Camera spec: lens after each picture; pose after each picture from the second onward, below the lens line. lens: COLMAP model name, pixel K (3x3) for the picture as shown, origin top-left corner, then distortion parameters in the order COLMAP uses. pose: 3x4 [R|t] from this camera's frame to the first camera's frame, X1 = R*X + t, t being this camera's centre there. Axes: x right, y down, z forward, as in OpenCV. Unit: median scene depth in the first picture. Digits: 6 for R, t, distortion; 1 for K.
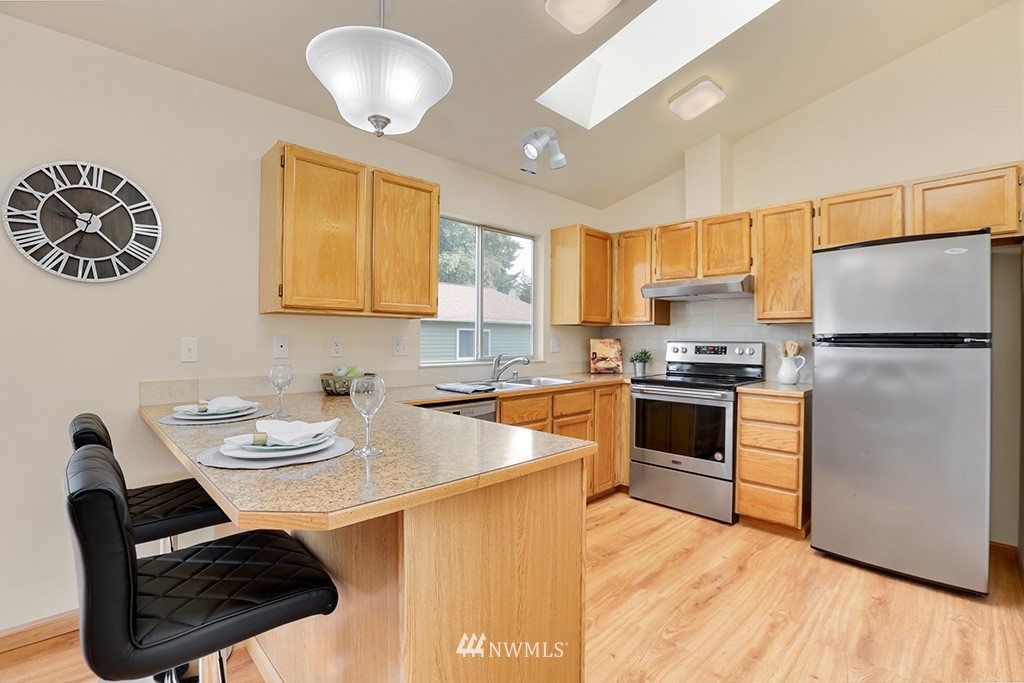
lens RADIAL K [[464.3, 0, 507.6], [0, 464.3, 339.9], [0, 0, 1]] dist [-0.050489, 0.016665]
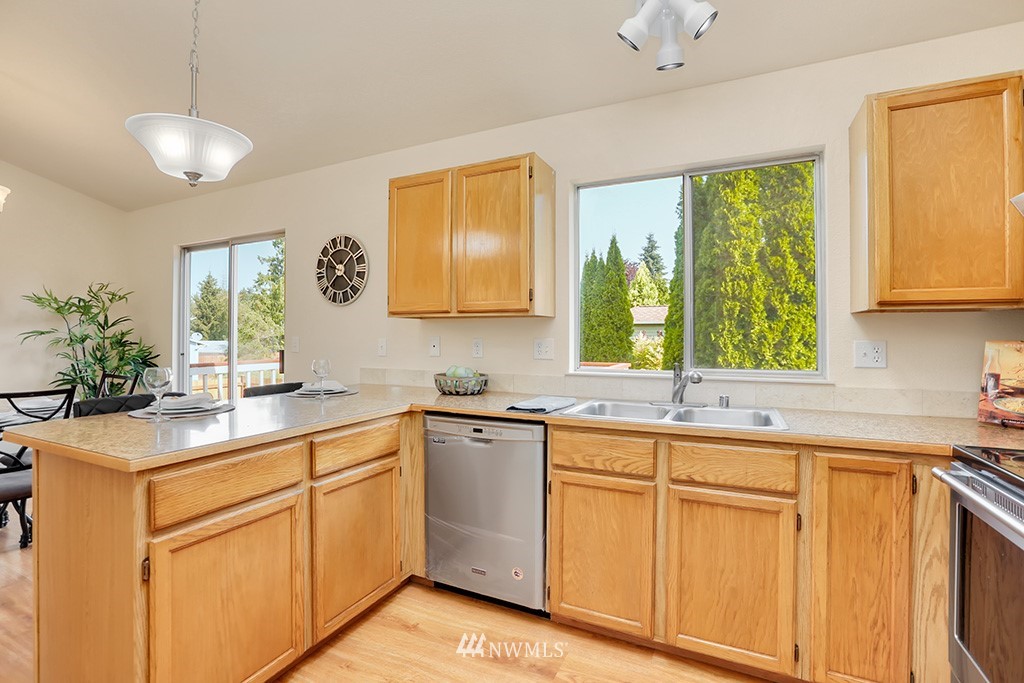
lens RADIAL K [[464.3, 0, 507.6], [0, 464.3, 339.9], [0, 0, 1]] dist [-0.050489, 0.016665]
pose [[0.344941, 0.001074, -0.938624, 0.573629], [-0.005571, 0.999984, -0.000903, -0.001511], [0.938608, 0.005540, 0.344941, 0.638246]]
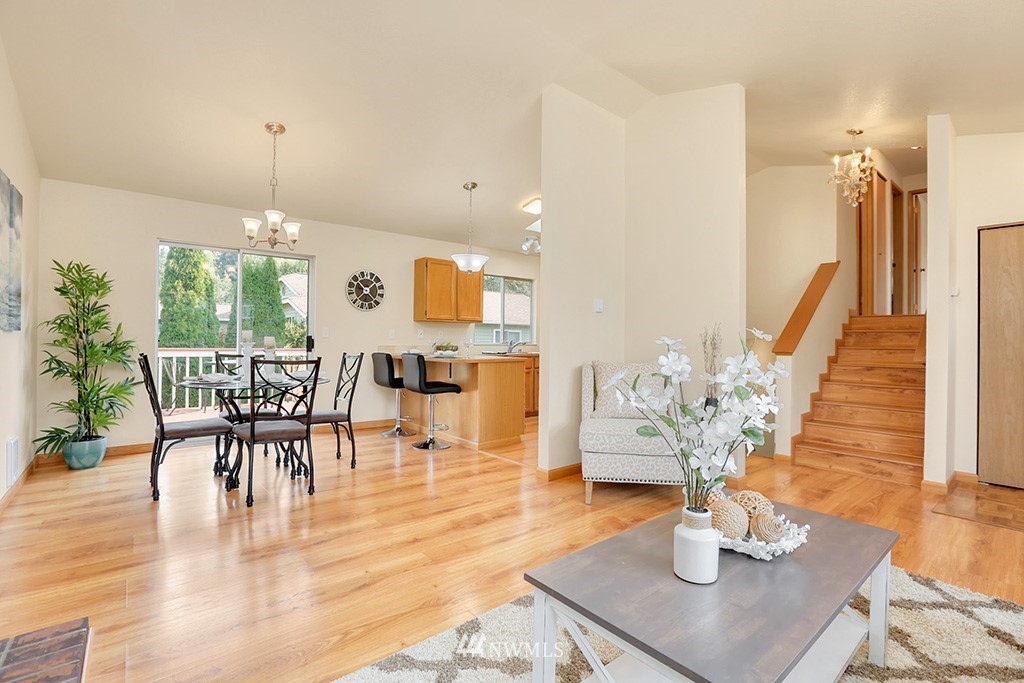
lens RADIAL K [[470.3, 0, 511.6], [0, 470.3, 340.1], [0, 0, 1]] dist [-0.051213, 0.017680]
pose [[0.997335, 0.005597, -0.072746, 0.158165], [-0.005860, 0.999977, -0.003407, 0.044745], [0.072726, 0.003824, 0.997345, -1.282377]]
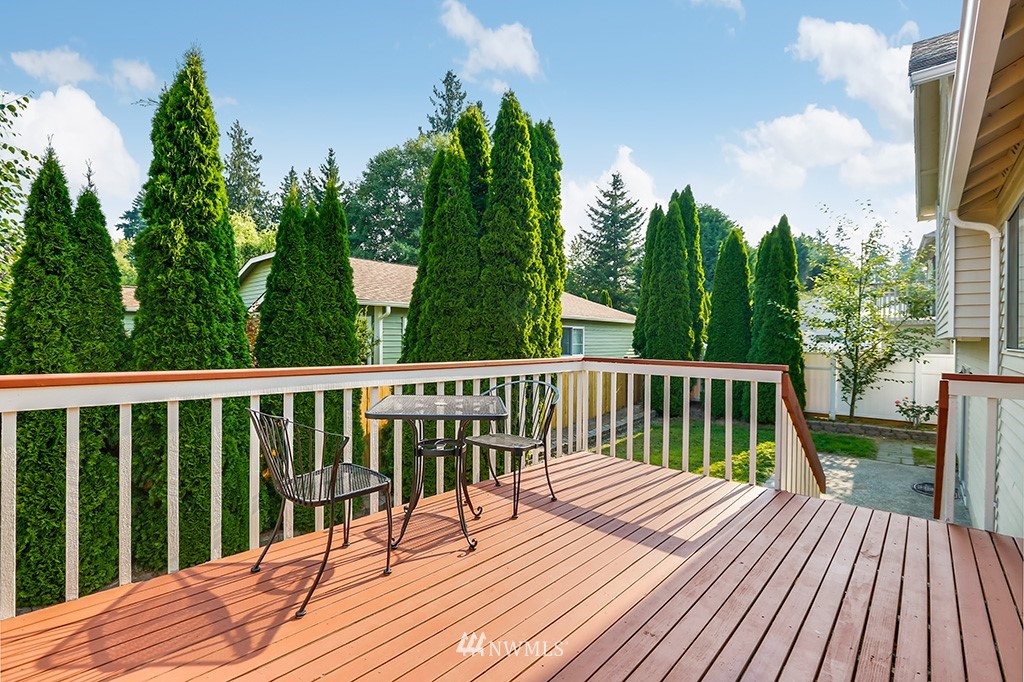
lens RADIAL K [[470.3, 0, 511.6], [0, 470.3, 339.6], [0, 0, 1]] dist [-0.051213, 0.017680]
pose [[0.997734, -0.000677, 0.067275, -1.415952], [0.001208, 0.999968, -0.007851, 0.051212], [-0.067268, 0.007914, 0.997704, 0.166437]]
